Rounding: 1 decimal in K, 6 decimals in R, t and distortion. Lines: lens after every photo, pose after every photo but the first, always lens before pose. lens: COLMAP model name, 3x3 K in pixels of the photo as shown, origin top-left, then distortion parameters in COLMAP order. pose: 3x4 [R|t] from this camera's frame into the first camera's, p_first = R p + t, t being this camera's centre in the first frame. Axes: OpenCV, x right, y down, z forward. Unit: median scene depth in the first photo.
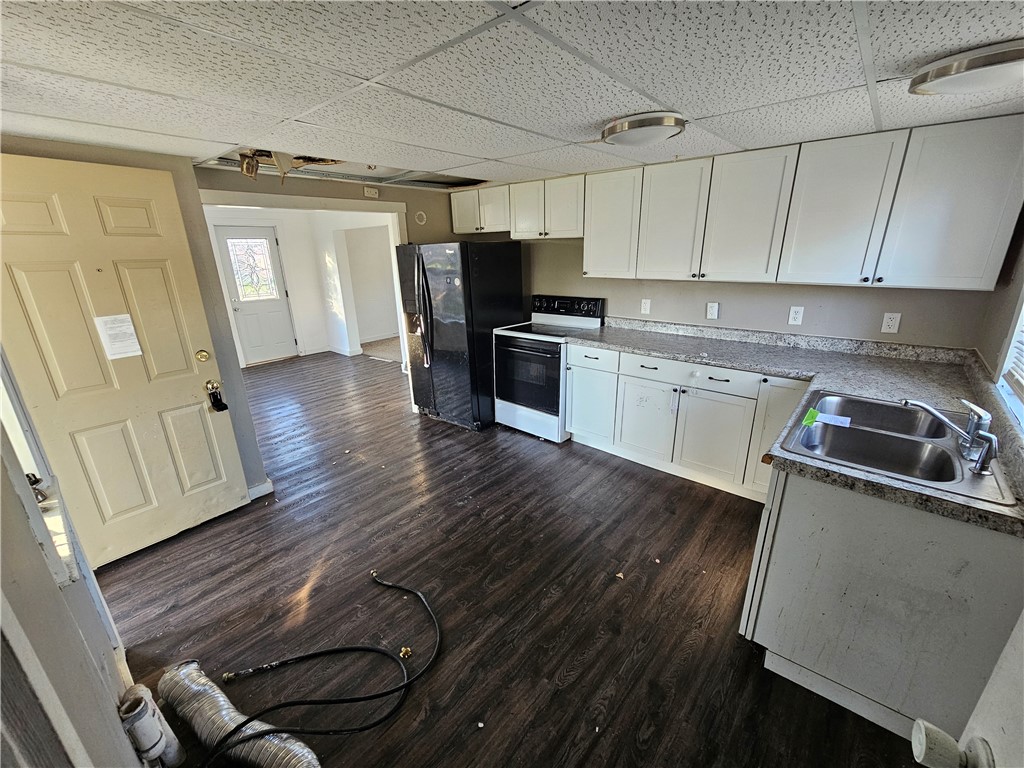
lens RADIAL K [[421.8, 0, 509.9], [0, 421.8, 388.7], [0, 0, 1]] dist [-0.001712, -0.000006]
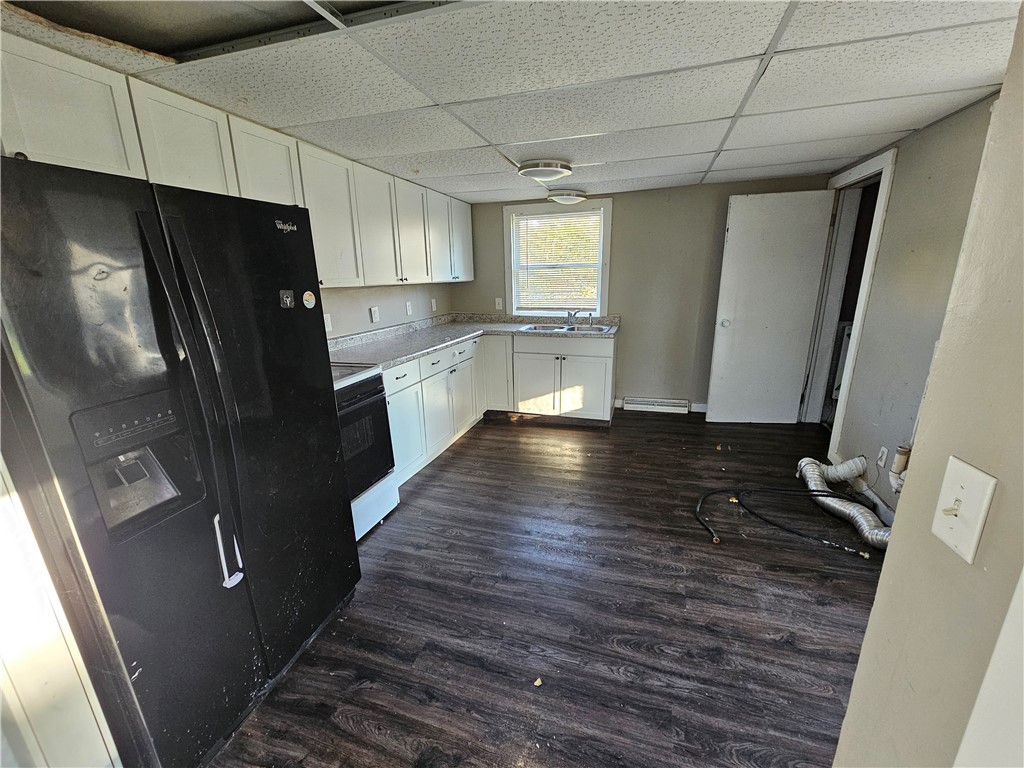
lens RADIAL K [[421.8, 0, 510.8], [0, 421.8, 388.5], [0, 0, 1]] dist [-0.001712, -0.000006]
pose [[-0.389416, -0.213731, 0.895921, -0.676996], [0.316805, 0.882275, 0.348176, -0.287436], [-0.864864, 0.419417, -0.275861, 1.089270]]
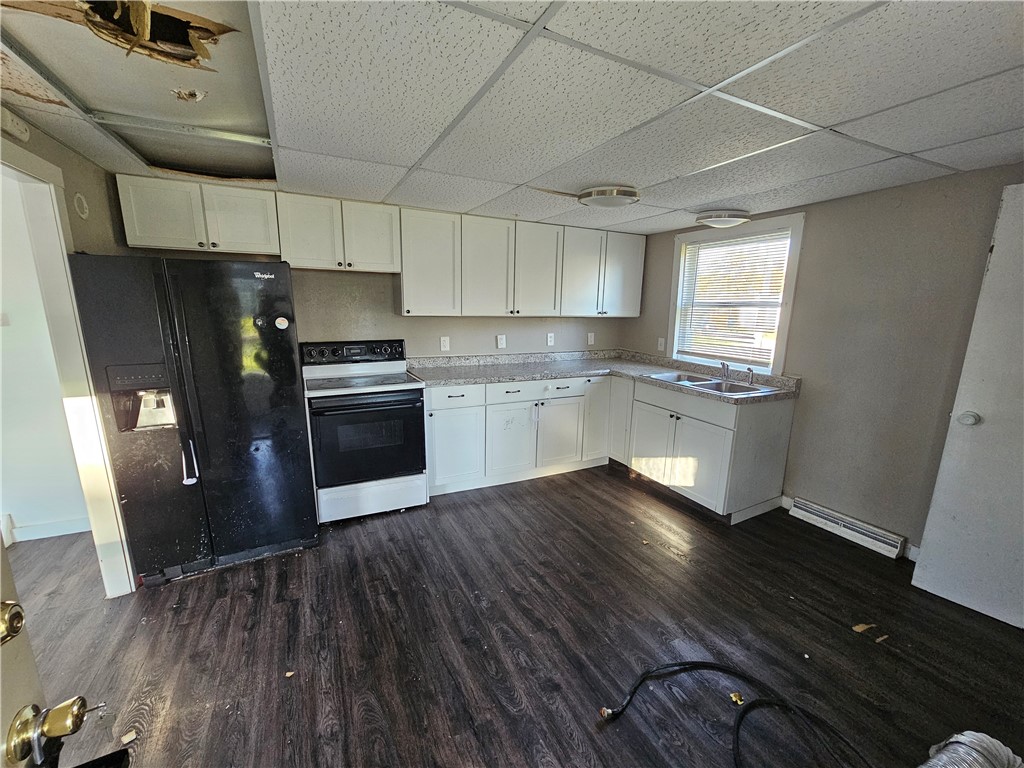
lens RADIAL K [[421.8, 0, 510.1], [0, 421.8, 388.1], [0, 0, 1]] dist [-0.001712, -0.000006]
pose [[0.387537, -0.154021, 0.908896, -0.649445], [0.268267, 0.962115, 0.048655, -0.108792], [-0.881957, 0.224971, 0.414174, 0.507537]]
